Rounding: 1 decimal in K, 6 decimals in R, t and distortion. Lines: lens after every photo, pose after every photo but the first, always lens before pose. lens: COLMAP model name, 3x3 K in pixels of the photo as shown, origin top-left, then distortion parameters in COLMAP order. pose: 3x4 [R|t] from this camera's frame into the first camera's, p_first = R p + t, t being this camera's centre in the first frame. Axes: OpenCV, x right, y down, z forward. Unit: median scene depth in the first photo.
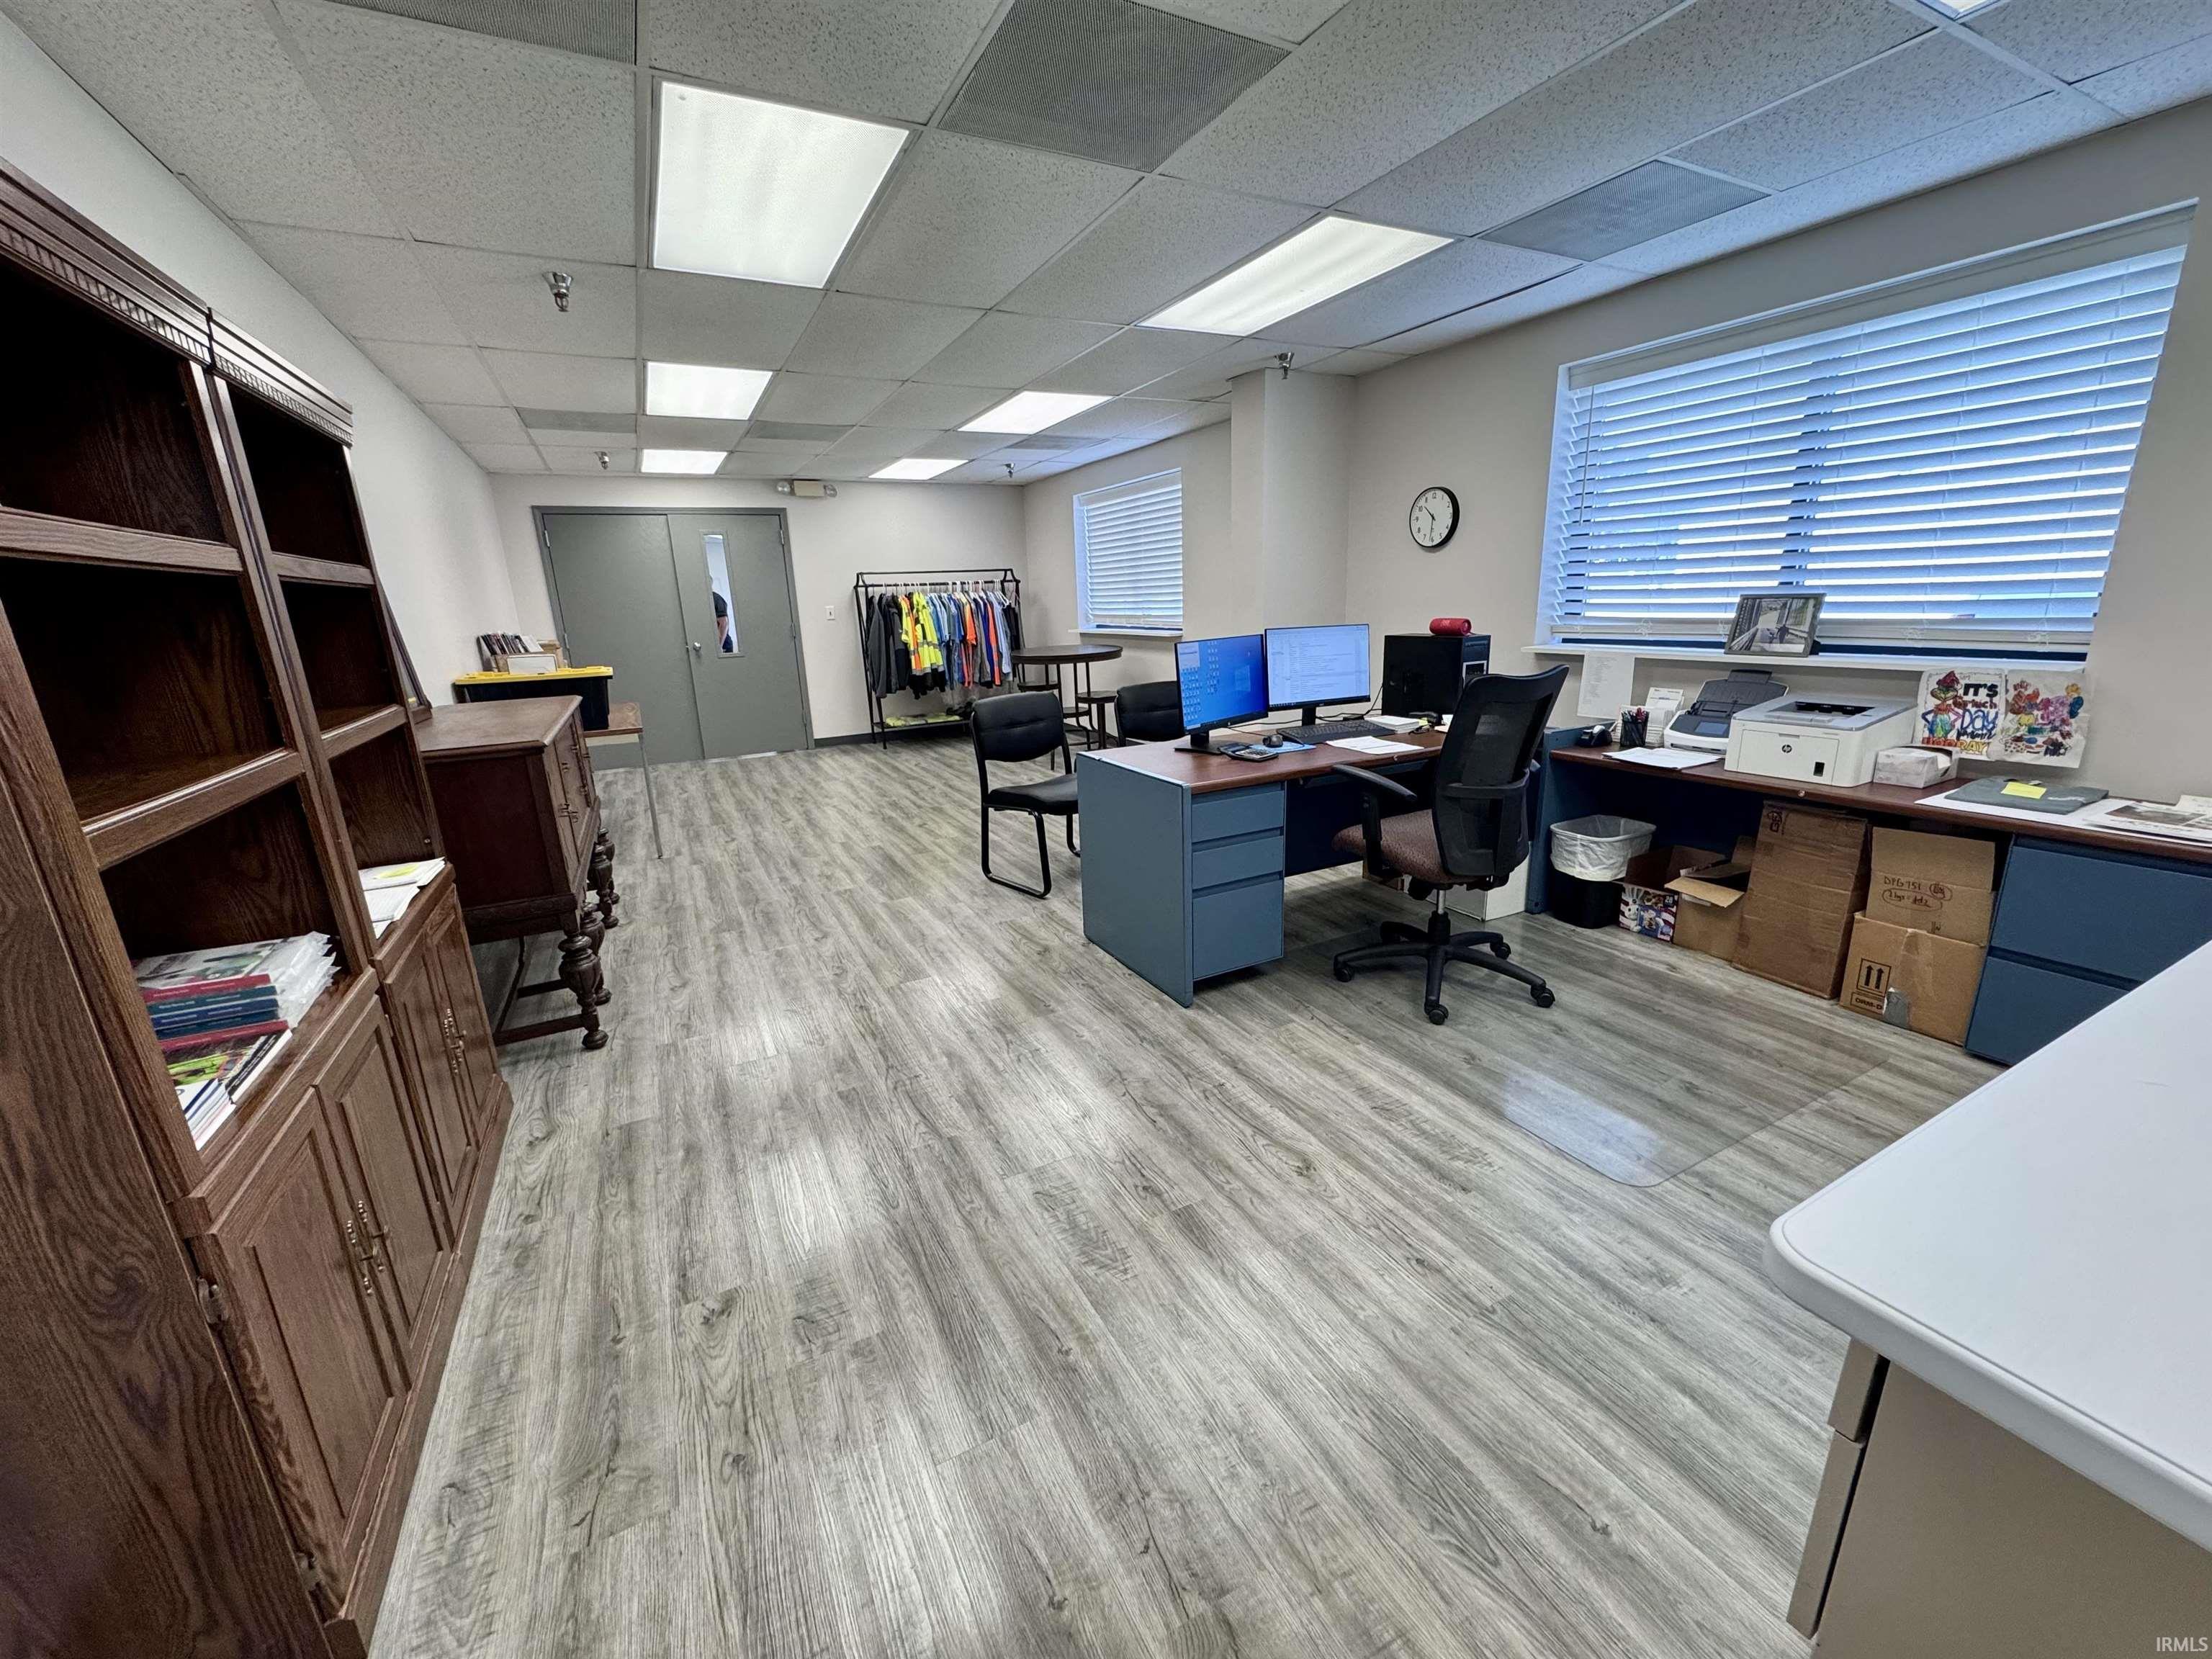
lens RADIAL K [[882.1, 0, 1111.0], [0, 882.1, 831.5], [0, 0, 1]] dist [-0.002600, 0.000360]
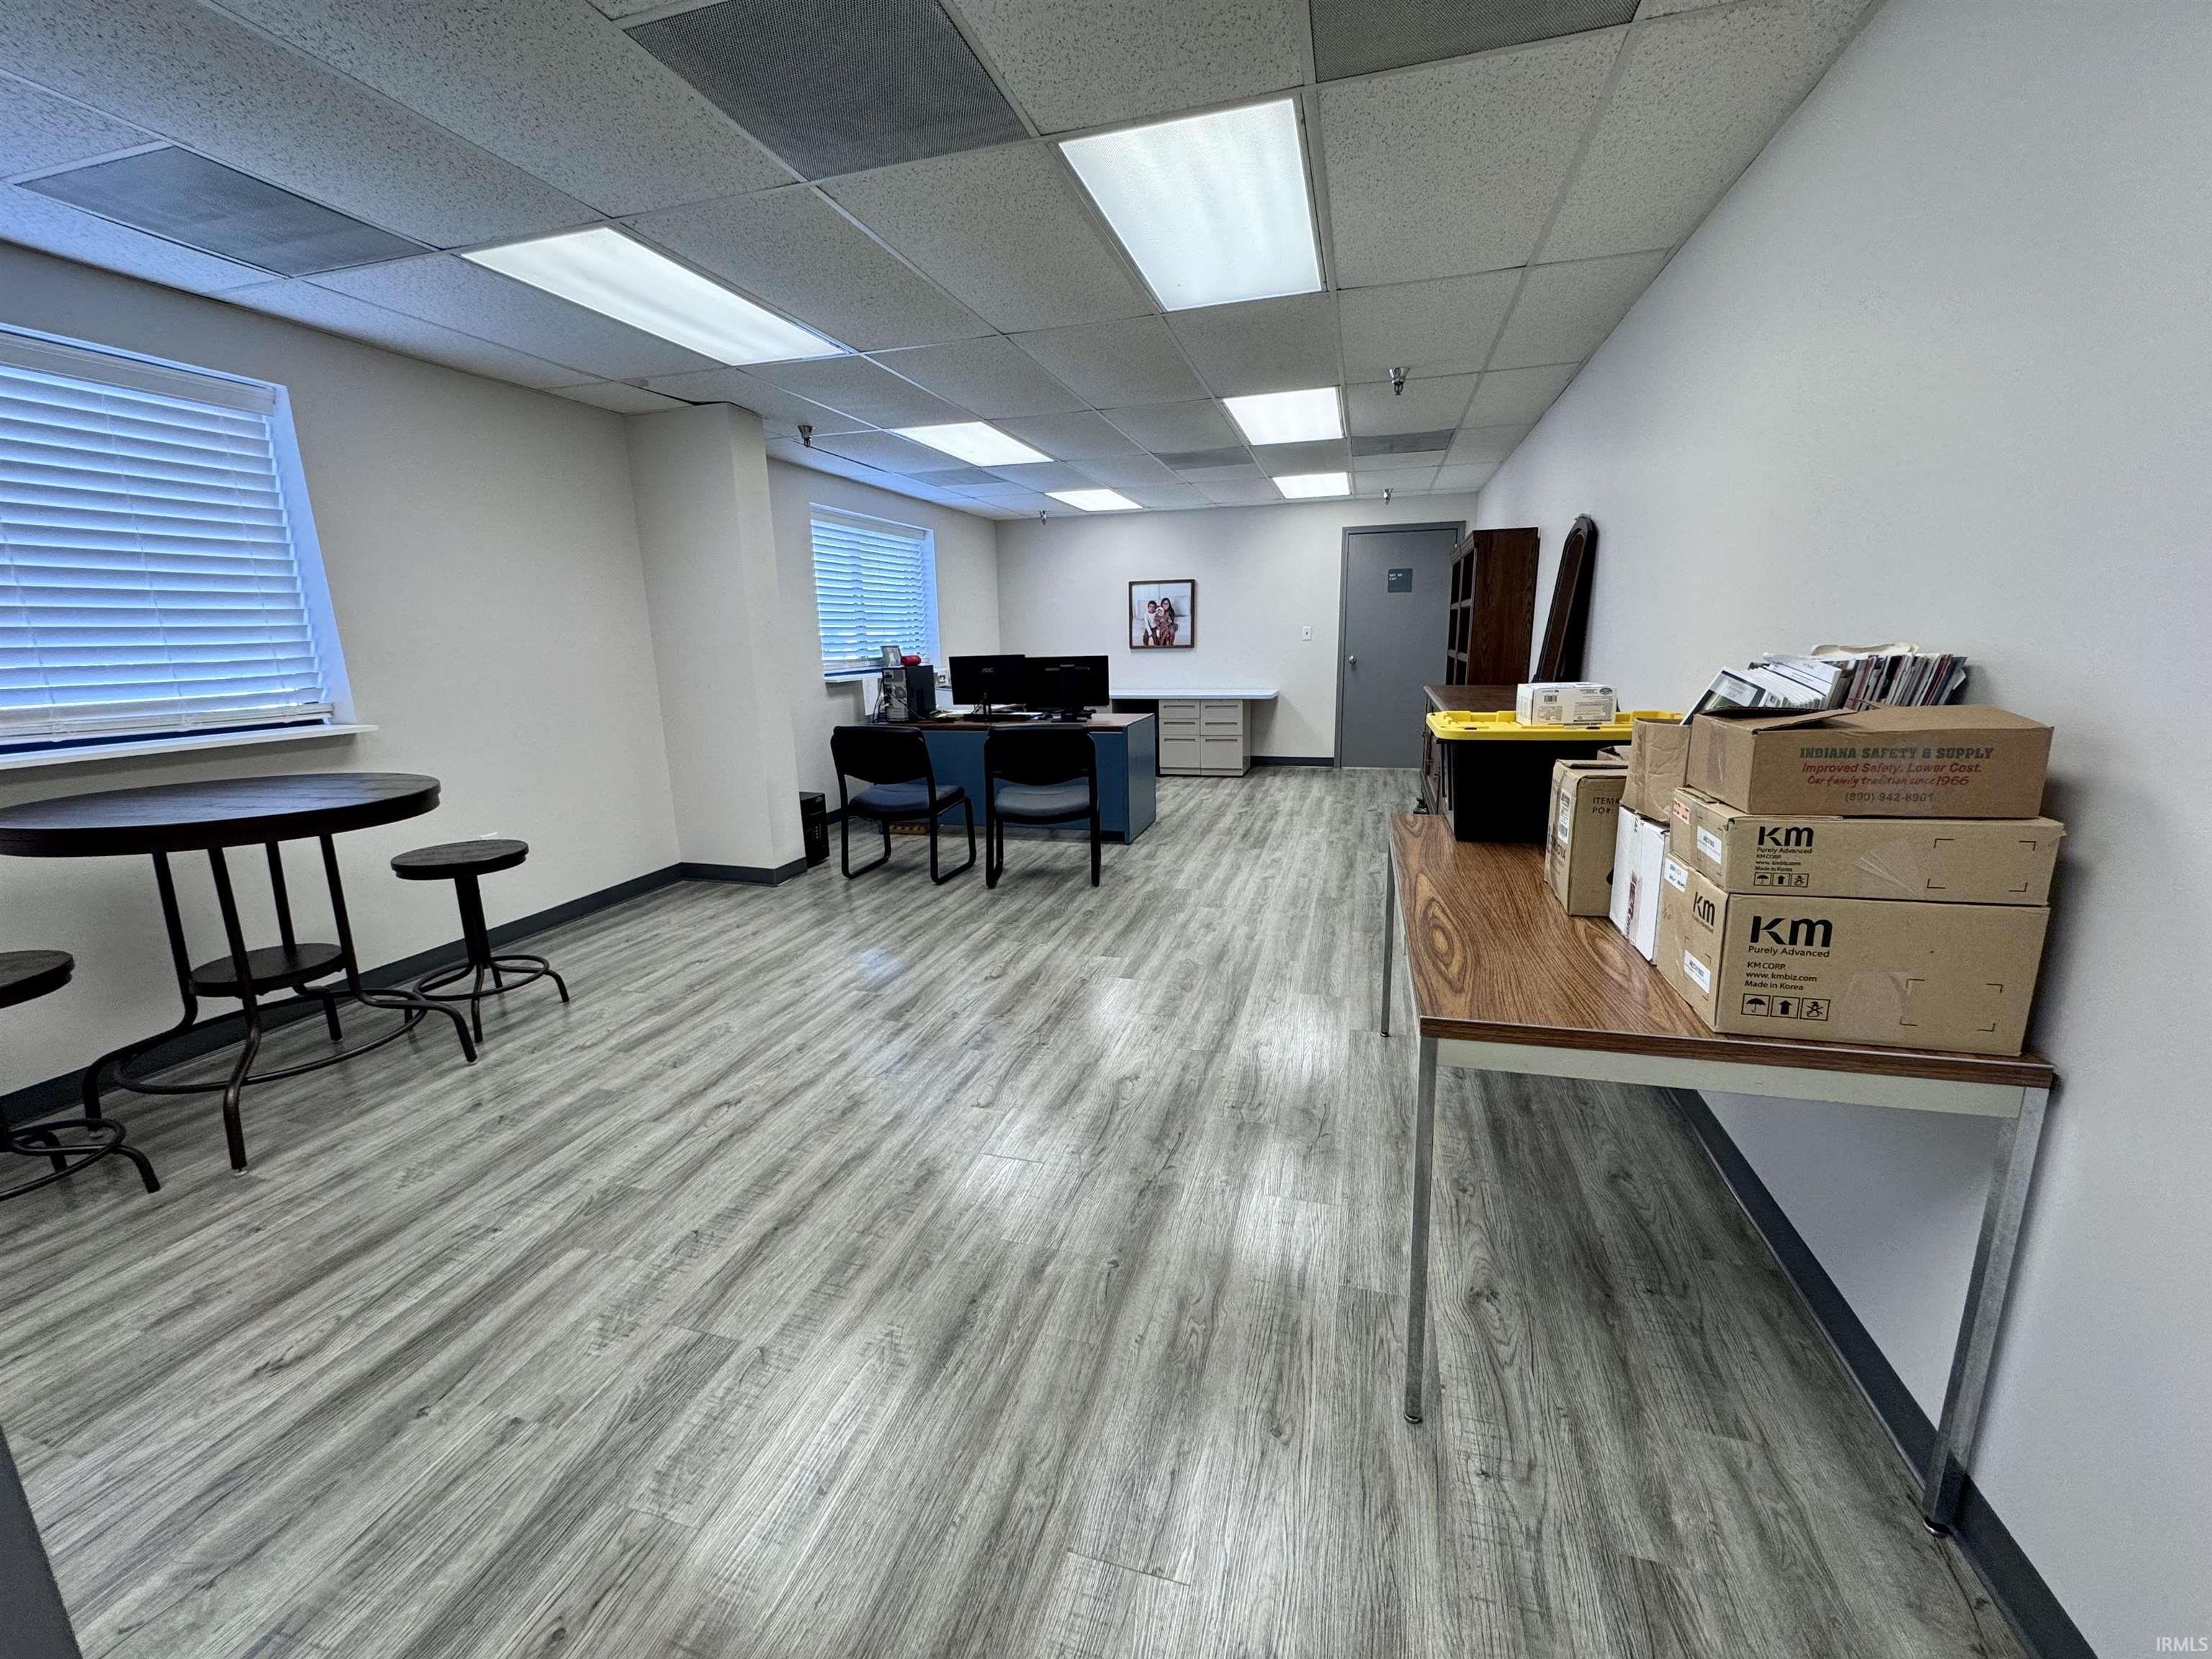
lens RADIAL K [[882.1, 0, 1102.9], [0, 882.1, 818.2], [0, 0, 1]] dist [-0.002600, 0.000360]
pose [[-0.714174, -0.091627, 0.693945, -0.880518], [0.232228, 0.904228, 0.358389, -0.402451], [-0.660322, 0.417105, -0.624498, 1.633201]]
